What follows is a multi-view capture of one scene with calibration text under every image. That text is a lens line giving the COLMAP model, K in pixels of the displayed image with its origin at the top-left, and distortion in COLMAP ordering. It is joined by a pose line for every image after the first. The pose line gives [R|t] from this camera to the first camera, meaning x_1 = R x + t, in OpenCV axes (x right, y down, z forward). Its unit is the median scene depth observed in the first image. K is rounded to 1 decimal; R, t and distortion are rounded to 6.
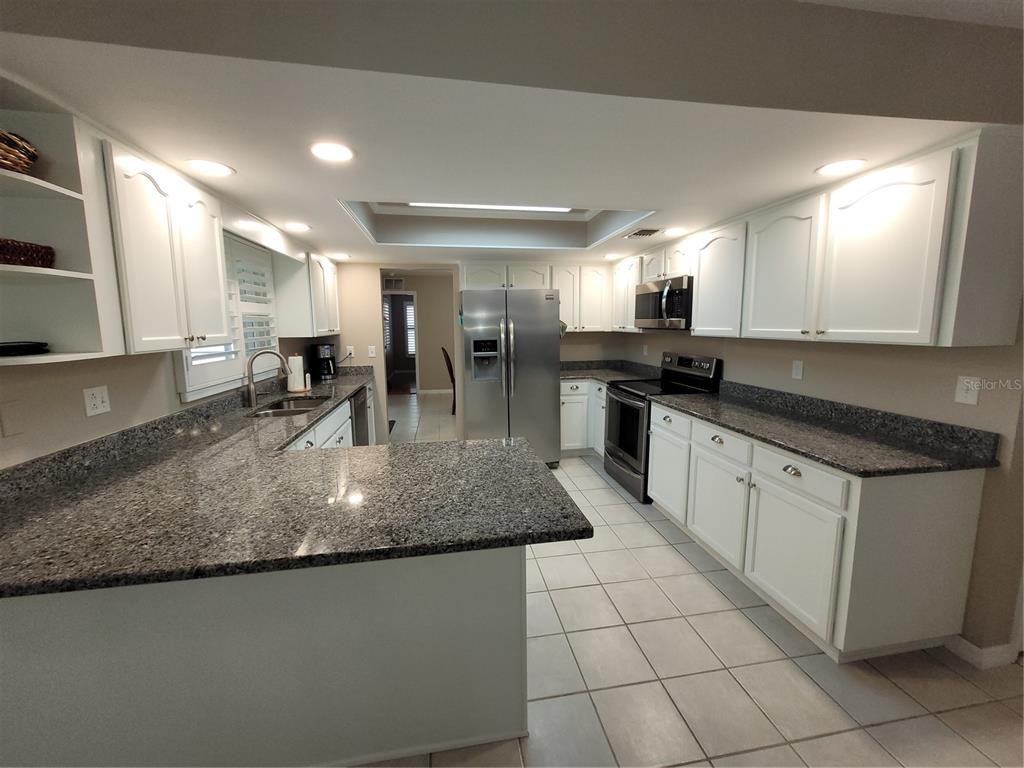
lens RADIAL K [[399.0, 0, 510.8], [0, 399.0, 377.3], [0, 0, 1]] dist [-0.003990, 0.000092]
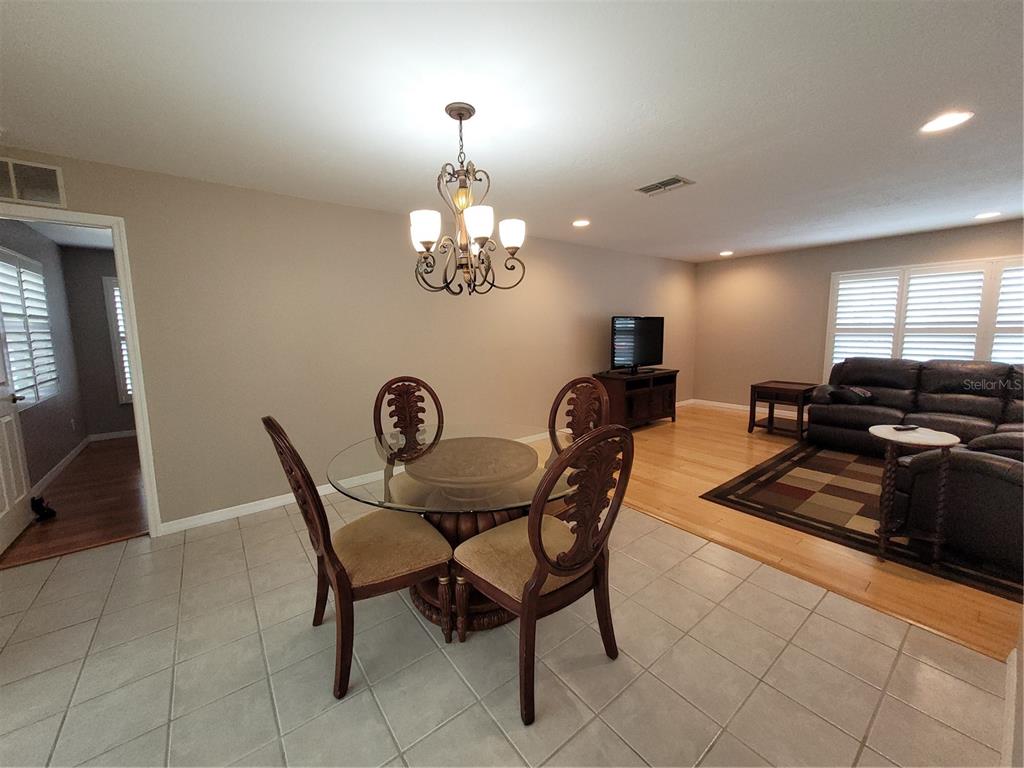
lens RADIAL K [[399.0, 0, 514.4], [0, 399.0, 375.8], [0, 0, 1]] dist [-0.003990, 0.000092]
pose [[0.875329, -0.069309, 0.478536, -0.067934], [0.075315, 0.997138, 0.006657, -0.051699], [-0.477627, 0.030214, 0.878043, 0.374884]]
